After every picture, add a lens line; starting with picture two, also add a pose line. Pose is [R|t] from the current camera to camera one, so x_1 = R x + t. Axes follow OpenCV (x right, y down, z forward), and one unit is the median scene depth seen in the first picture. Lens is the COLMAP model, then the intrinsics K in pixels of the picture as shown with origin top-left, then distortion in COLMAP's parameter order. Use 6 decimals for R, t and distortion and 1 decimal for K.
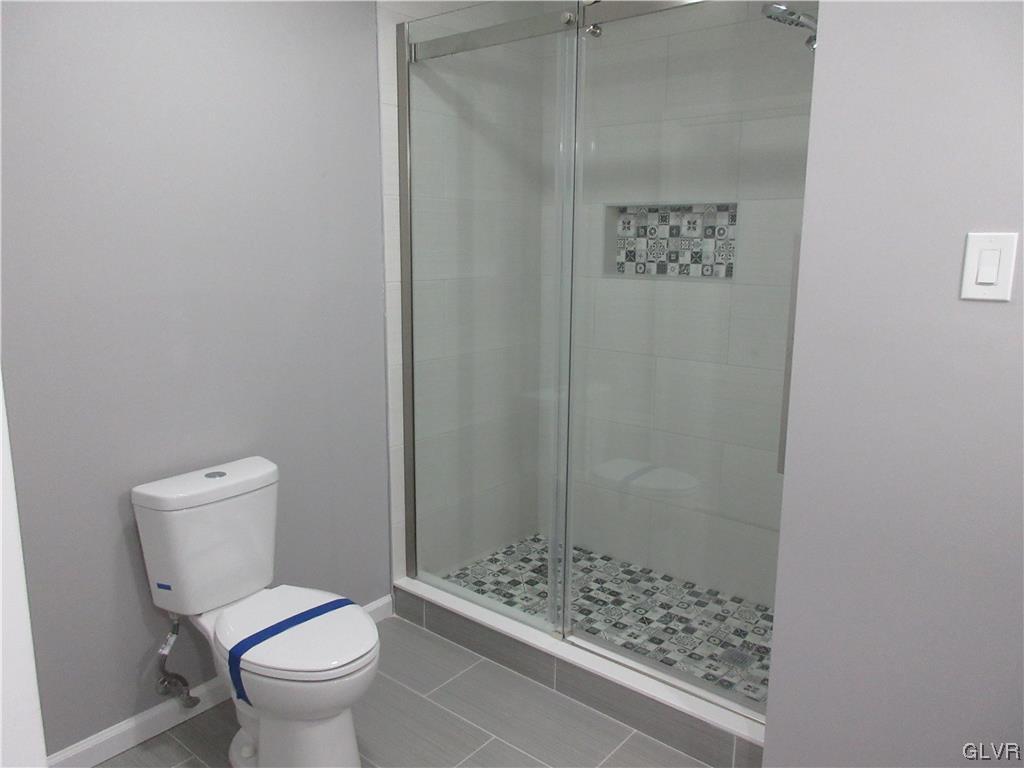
lens RADIAL K [[762.4, 0, 513.9], [0, 762.4, 380.6], [0, 0, 1]] dist [0.007610, 0.001914]
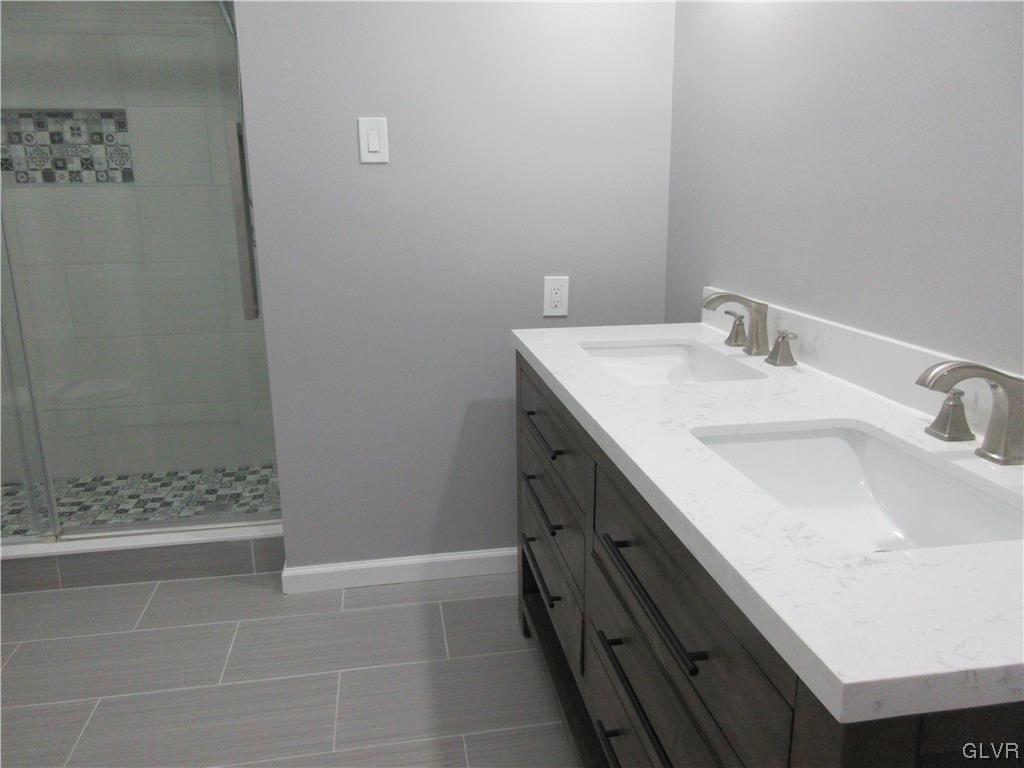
lens RADIAL K [[762.4, 0, 508.3], [0, 762.4, 383.1], [0, 0, 1]] dist [0.007610, 0.001914]
pose [[0.654907, -0.203753, 0.727723, -0.200737], [0.156742, 0.978650, 0.132951, 0.080205], [-0.739276, 0.026994, 0.672862, -0.106350]]
